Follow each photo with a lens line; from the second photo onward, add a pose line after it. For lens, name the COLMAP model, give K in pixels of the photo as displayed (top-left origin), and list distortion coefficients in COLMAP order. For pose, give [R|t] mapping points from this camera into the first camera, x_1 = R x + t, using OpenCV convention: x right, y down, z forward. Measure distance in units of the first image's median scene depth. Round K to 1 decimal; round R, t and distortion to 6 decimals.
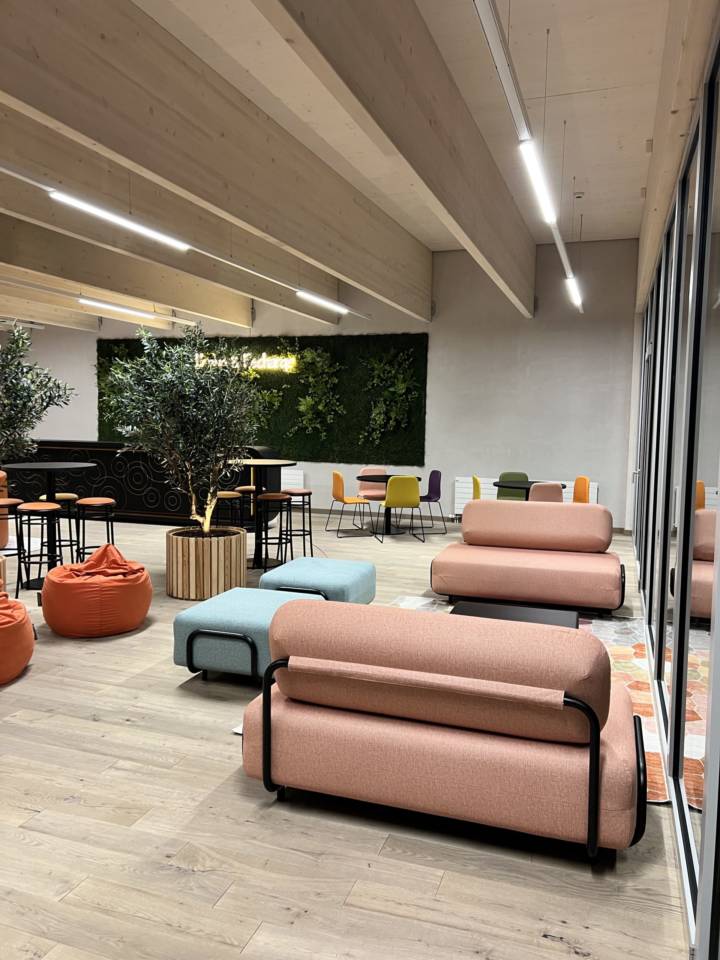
lens RADIAL K [[725.2, 0, 362.1], [0, 725.2, 484.9], [0, 0, 1]] dist [0.111670, -0.178420]
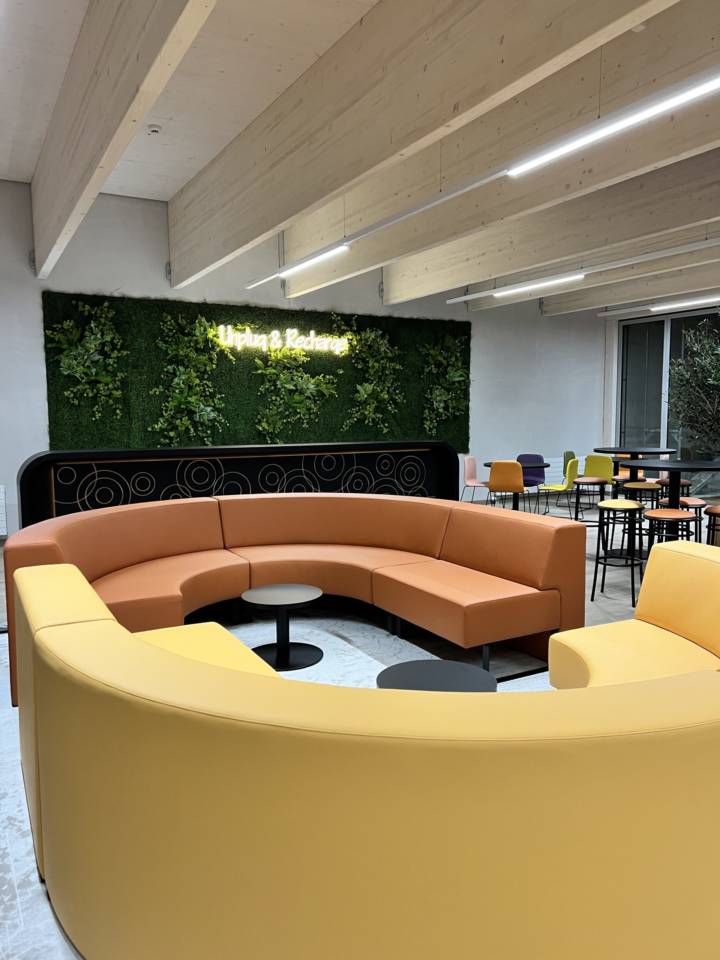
lens RADIAL K [[719.0, 0, 366.6], [0, 719.0, 482.2], [0, 0, 1]] dist [0.049029, -0.070861]
pose [[0.662794, -0.090122, 0.743358, -0.764281], [0.085963, 0.995325, 0.044023, -0.042854], [-0.743851, 0.034723, 0.667443, 0.440537]]
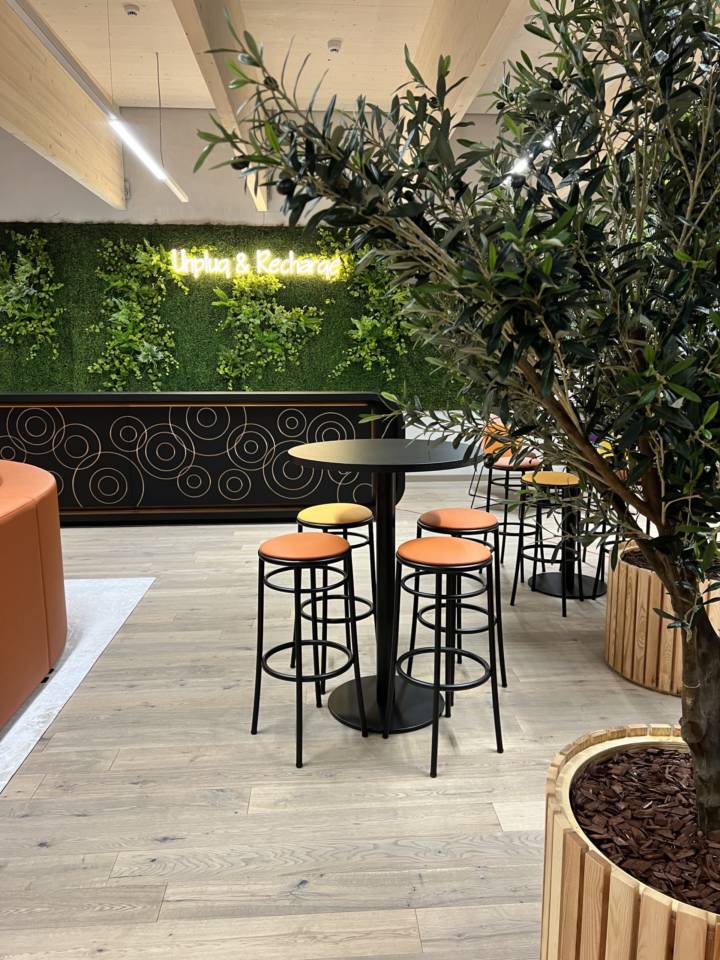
lens RADIAL K [[719.0, 0, 366.6], [0, 719.0, 482.2], [0, 0, 1]] dist [0.049029, -0.070861]
pose [[0.920545, -0.081551, 0.382030, -0.363349], [0.050993, 0.994684, 0.089460, -0.027208], [-0.387294, -0.062872, 0.919810, 0.373558]]
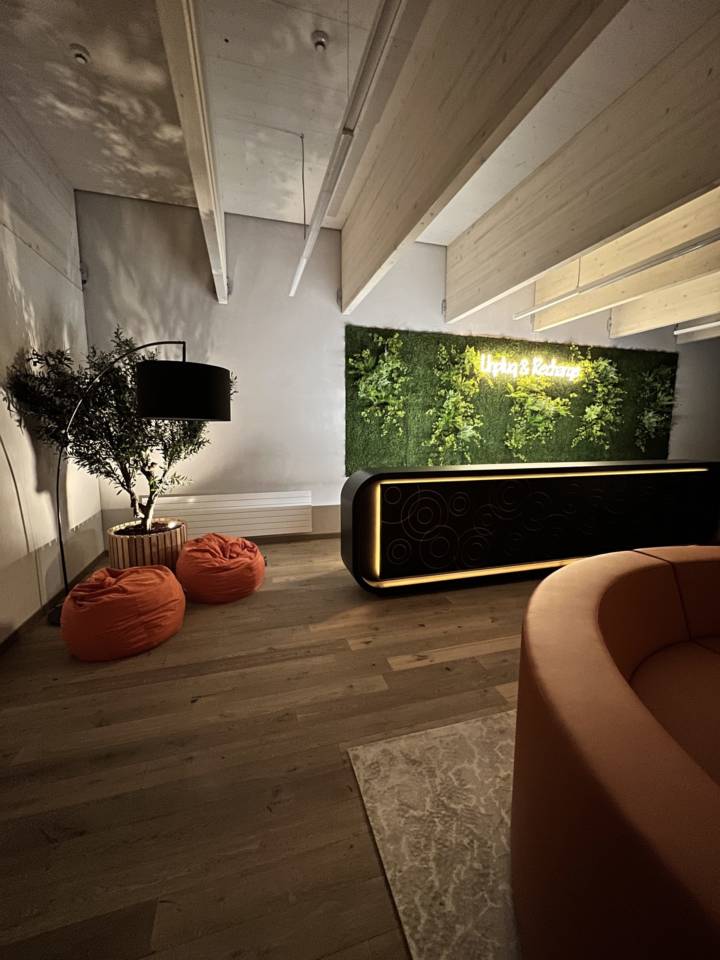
lens RADIAL K [[382.5, 0, 360.0], [0, 382.5, 480.0], [0, 0, 1]] dist [-0.001135, -0.000288]
pose [[0.813345, -0.088397, 0.575028, -0.682118], [0.063406, 0.995970, 0.063422, -0.076925], [-0.578317, -0.015124, 0.815672, 0.785125]]
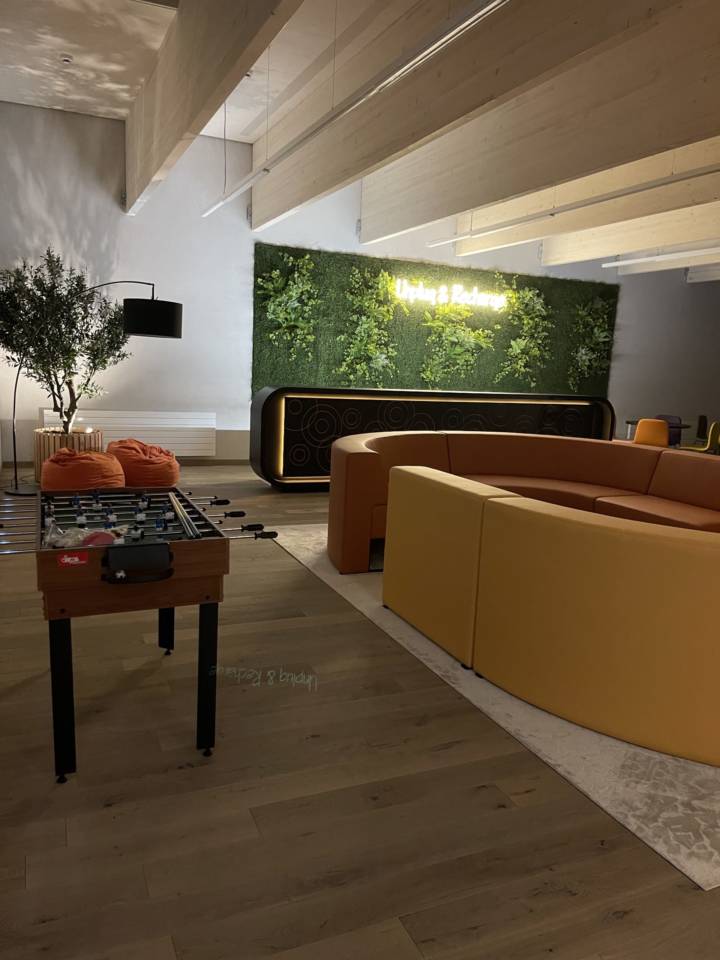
lens RADIAL K [[722.9, 0, 359.9], [0, 722.9, 486.2], [0, 0, 1]] dist [0.096212, -0.157279]
pose [[0.730522, -0.092325, 0.676620, -0.922947], [0.024666, 0.993740, 0.108965, -0.042342], [-0.682444, -0.062912, 0.728226, 0.458804]]
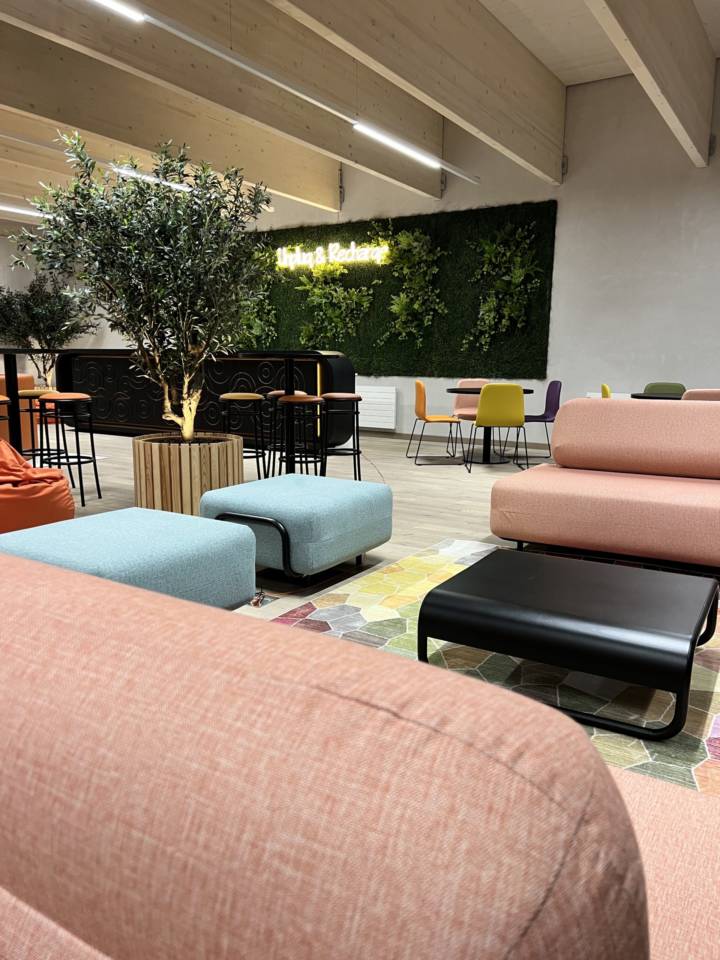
lens RADIAL K [[725.2, 0, 362.1], [0, 725.2, 484.9], [0, 0, 1]] dist [0.111670, -0.178420]
pose [[0.974205, 0.034218, -0.223055, 0.073100], [-0.018040, 0.997083, 0.074168, 0.032226], [0.224942, -0.068231, 0.971980, 0.195347]]
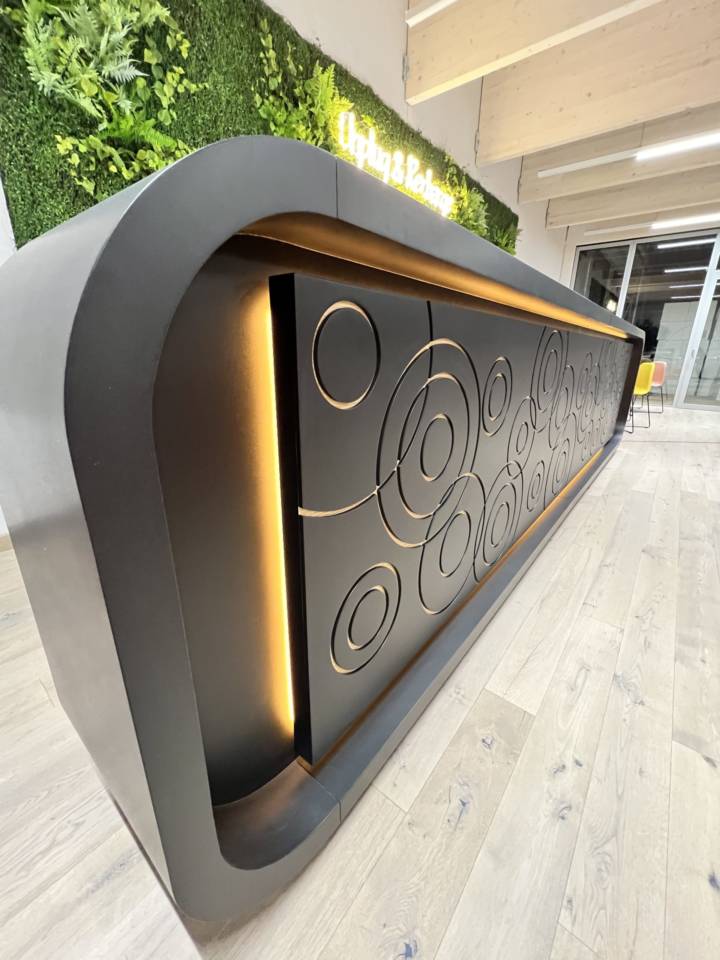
lens RADIAL K [[386.5, 0, 360.0], [0, 386.5, 480.0], [0, 0, 1]] dist [-0.010879, 0.000122]
pose [[0.340473, -0.305667, 0.889183, -0.537164], [0.079082, 0.951642, 0.296857, -0.041978], [-0.936923, -0.030754, 0.348181, 0.998260]]
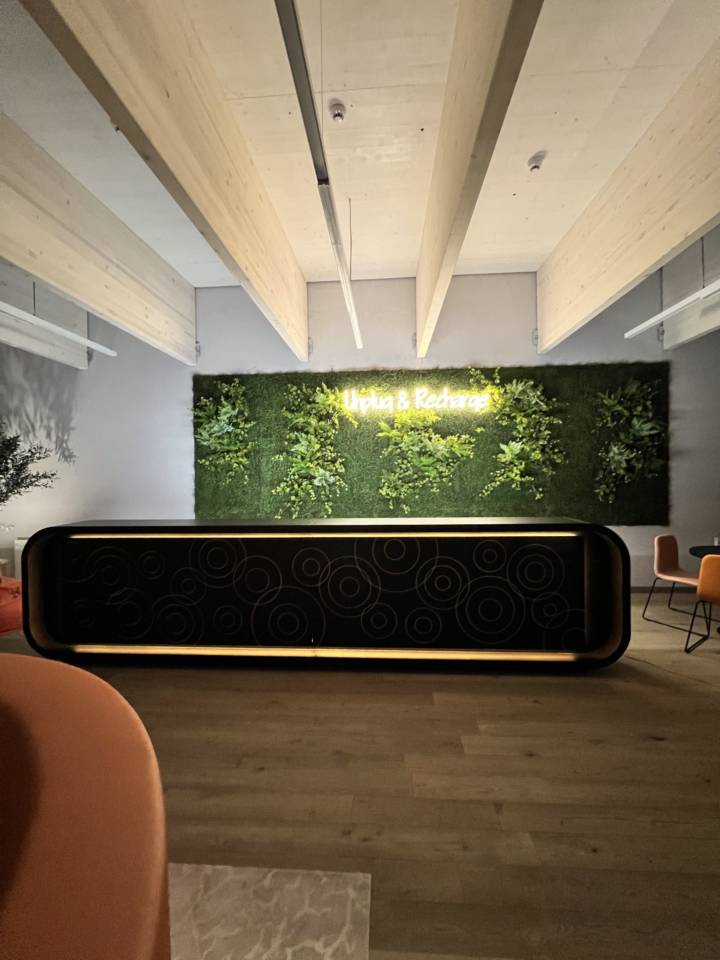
lens RADIAL K [[382.5, 0, 360.0], [0, 382.5, 480.0], [0, 0, 1]] dist [-0.001135, -0.000288]
pose [[0.964015, -0.032305, 0.263878, -0.352912], [0.052087, 0.996303, -0.068318, -0.065714], [-0.260696, 0.079605, 0.962134, 0.684779]]
